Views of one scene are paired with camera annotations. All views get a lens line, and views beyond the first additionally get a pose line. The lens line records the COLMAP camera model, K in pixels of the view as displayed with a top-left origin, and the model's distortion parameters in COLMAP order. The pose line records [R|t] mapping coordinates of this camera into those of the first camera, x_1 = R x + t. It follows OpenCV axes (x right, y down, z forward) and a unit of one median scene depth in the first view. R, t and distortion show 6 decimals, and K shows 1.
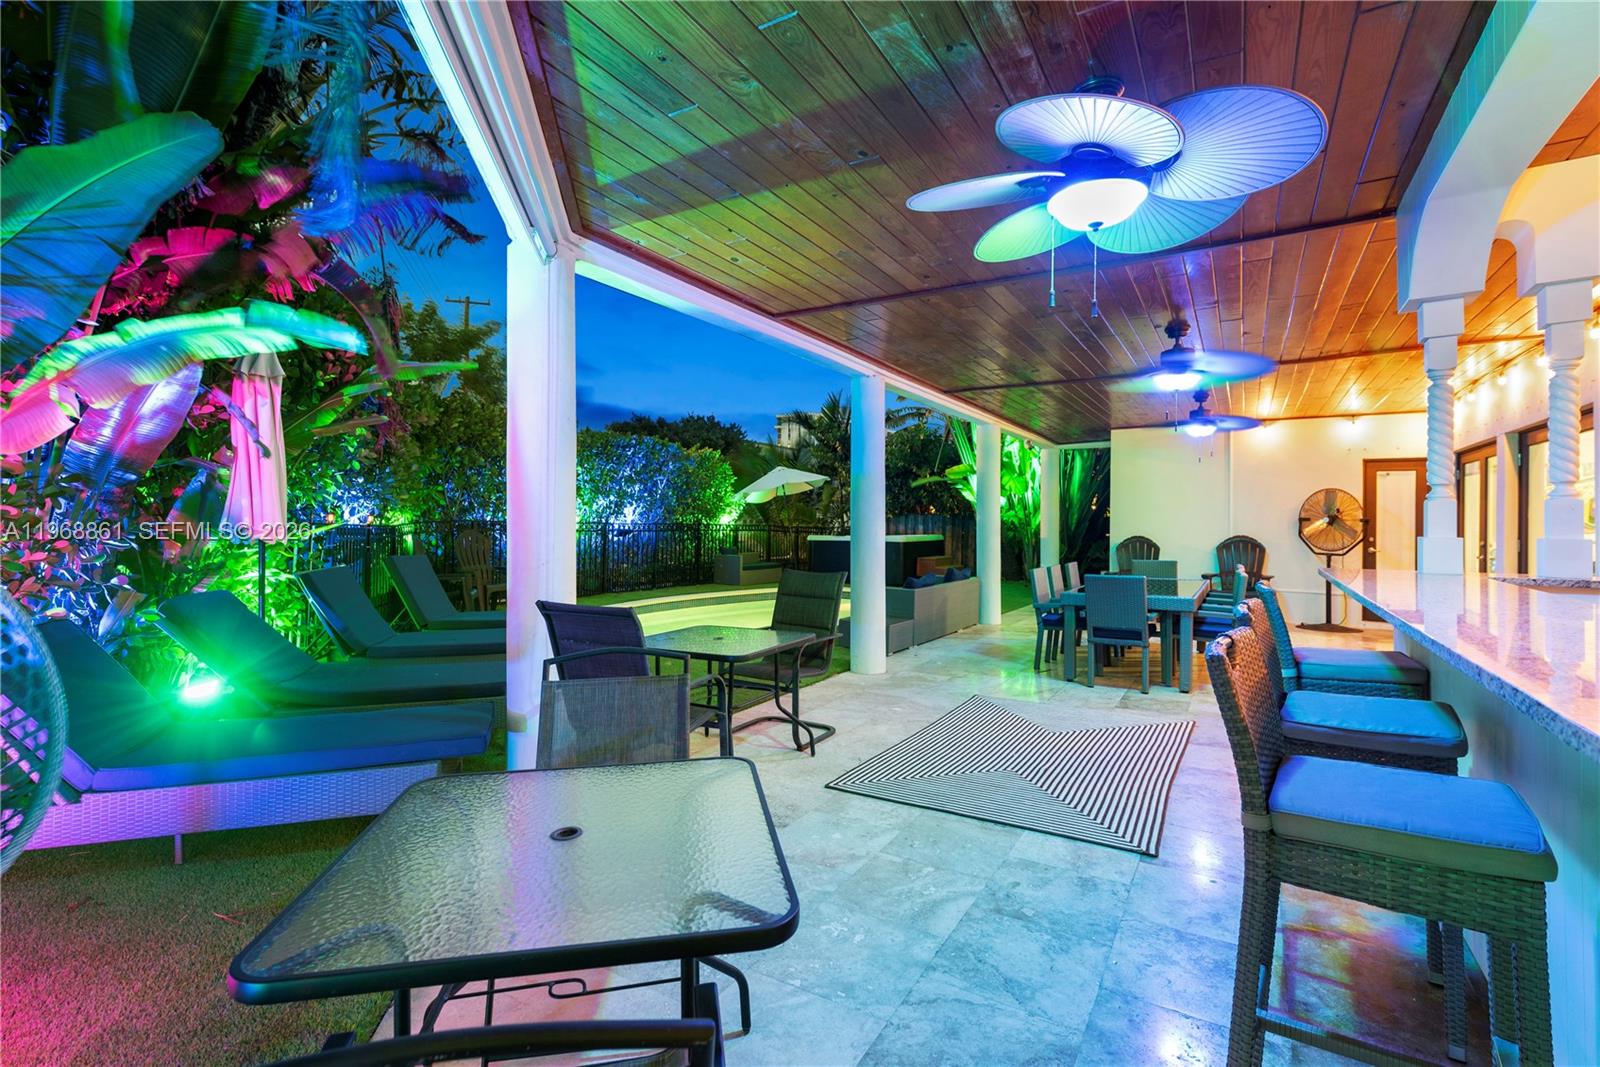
lens RADIAL K [[722.3, 0, 797.9], [0, 722.3, 517.1], [0, 0, 1]] dist [0.009328, 0.000171]
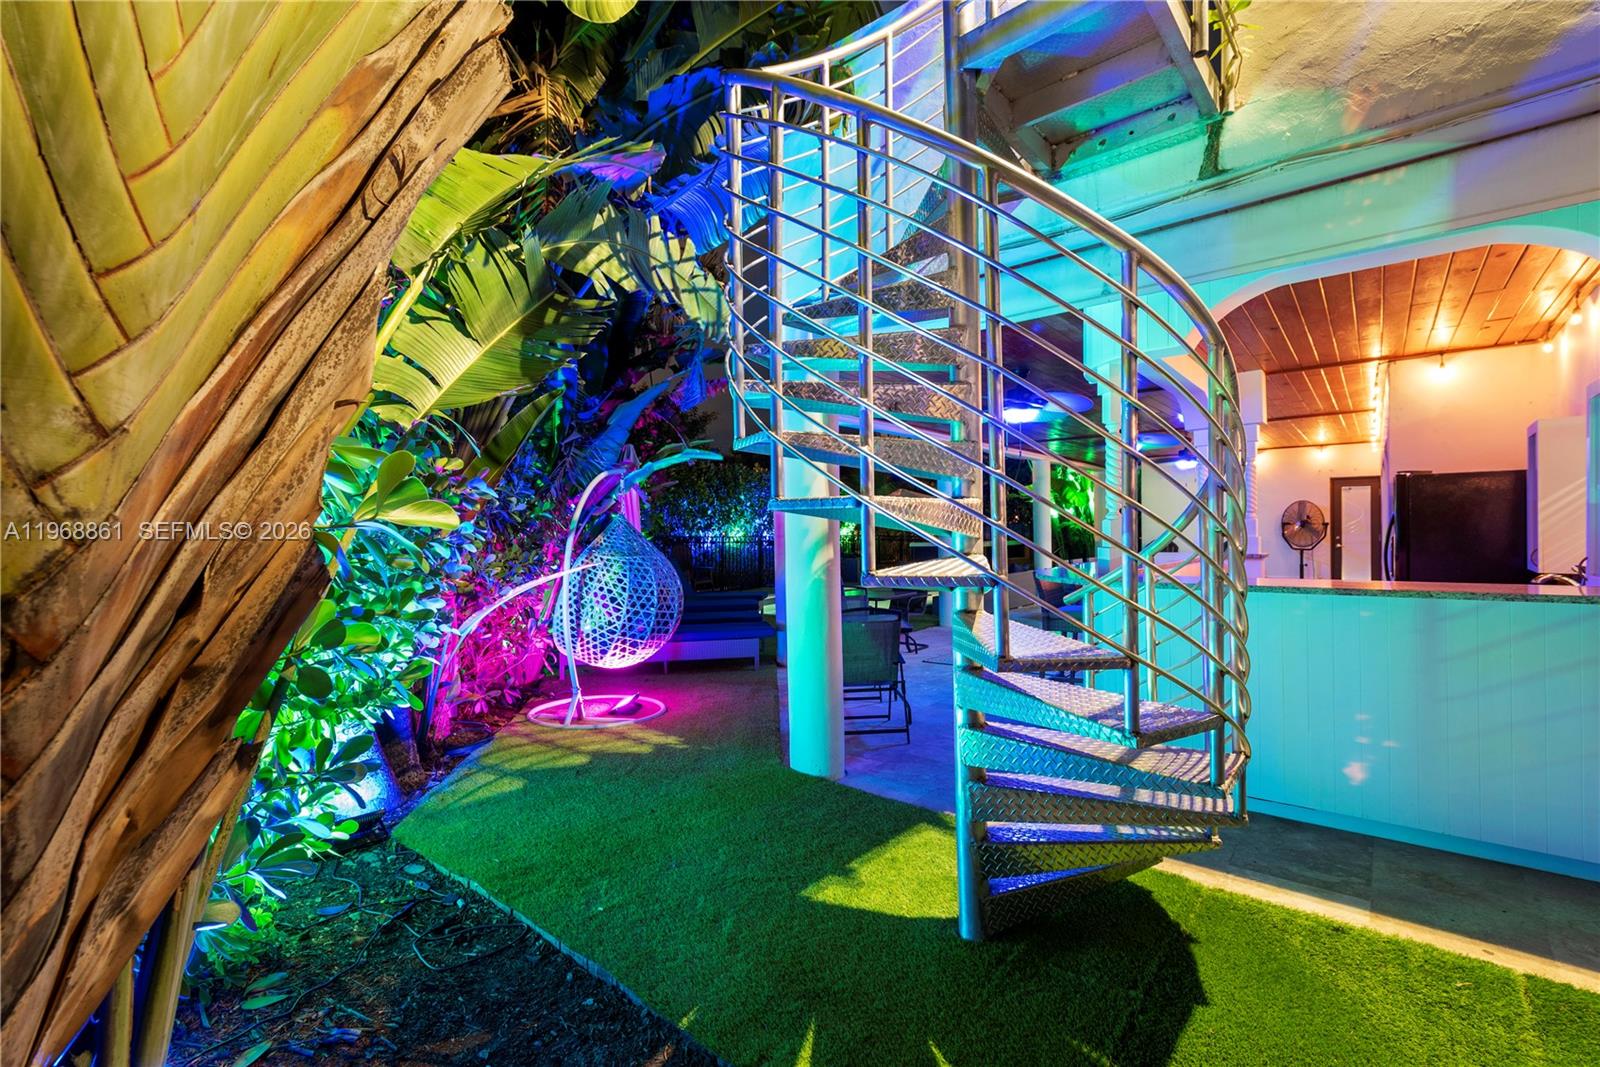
lens RADIAL K [[722.3, 0, 798.5], [0, 722.3, 539.1], [0, 0, 1]] dist [0.009328, 0.000171]
pose [[0.990217, -0.018278, -0.138330, -0.010322], [0.020437, 0.999690, 0.014206, -0.006113], [0.138028, -0.016895, 0.990284, -0.463040]]
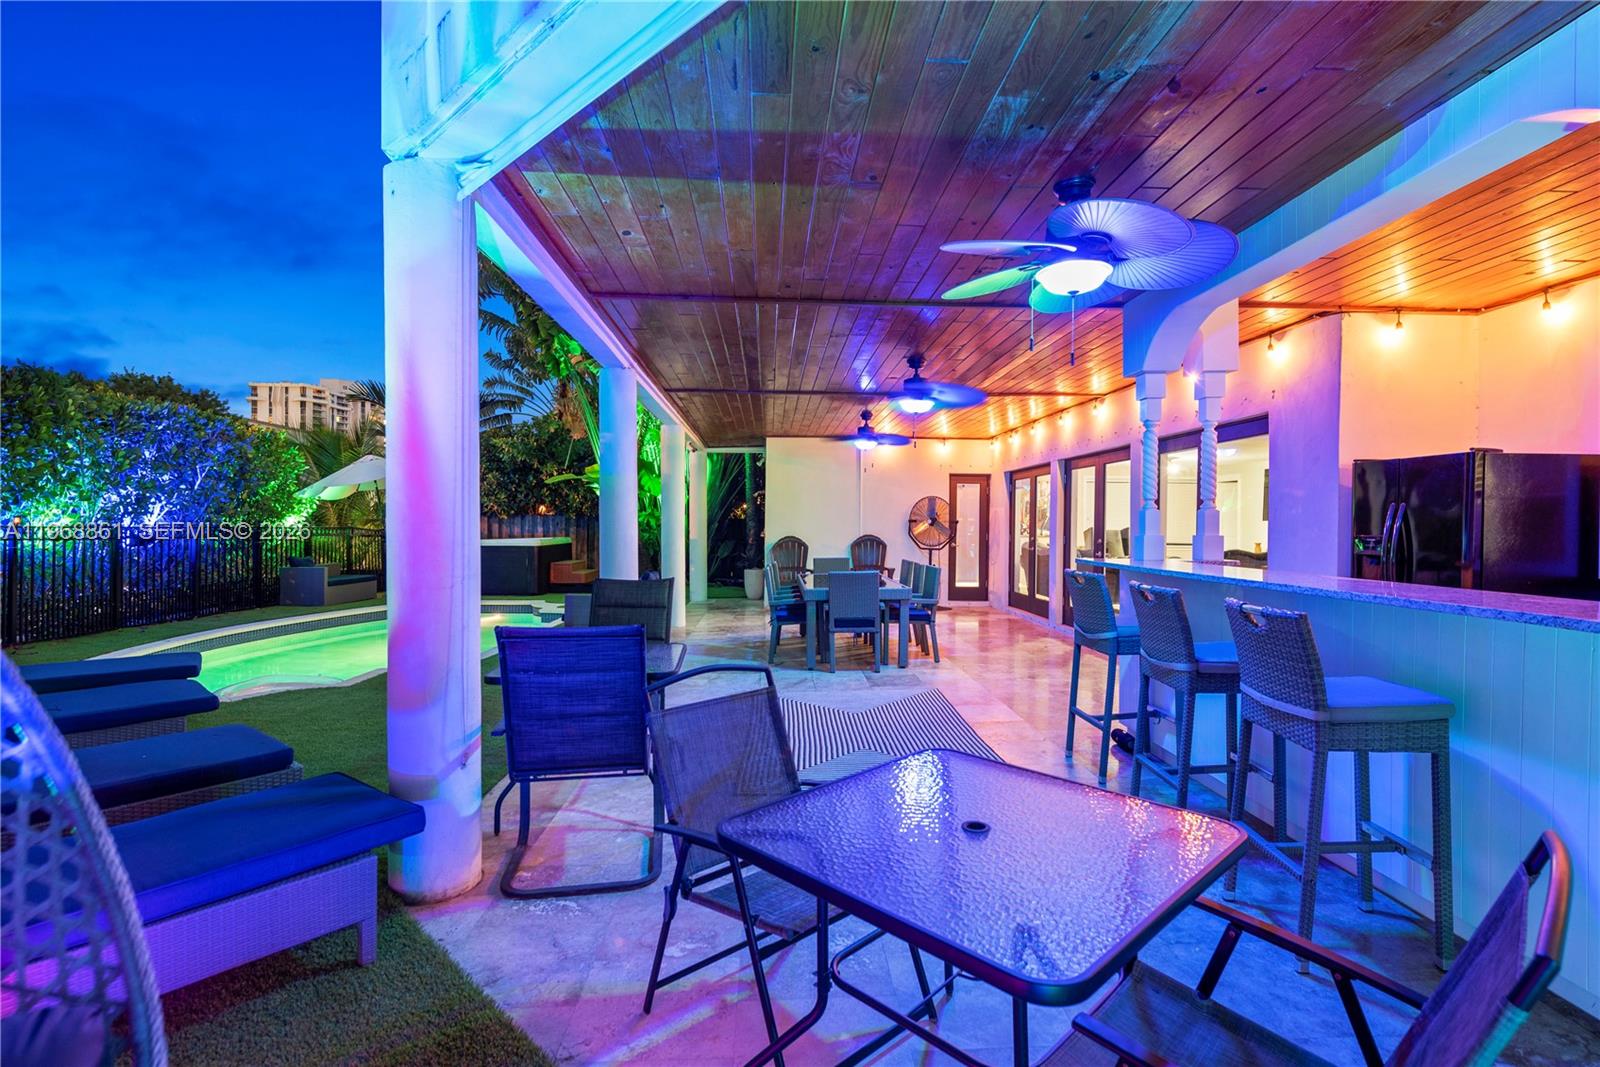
lens RADIAL K [[764.4, 0, 796.3], [0, 764.4, 537.3], [0, 0, 1]] dist [0.011542, -0.000142]
pose [[0.828479, -0.013159, 0.559866, -0.194628], [-0.001465, 0.999670, 0.025664, -0.002280], [-0.560018, -0.022082, 0.828186, 0.039085]]
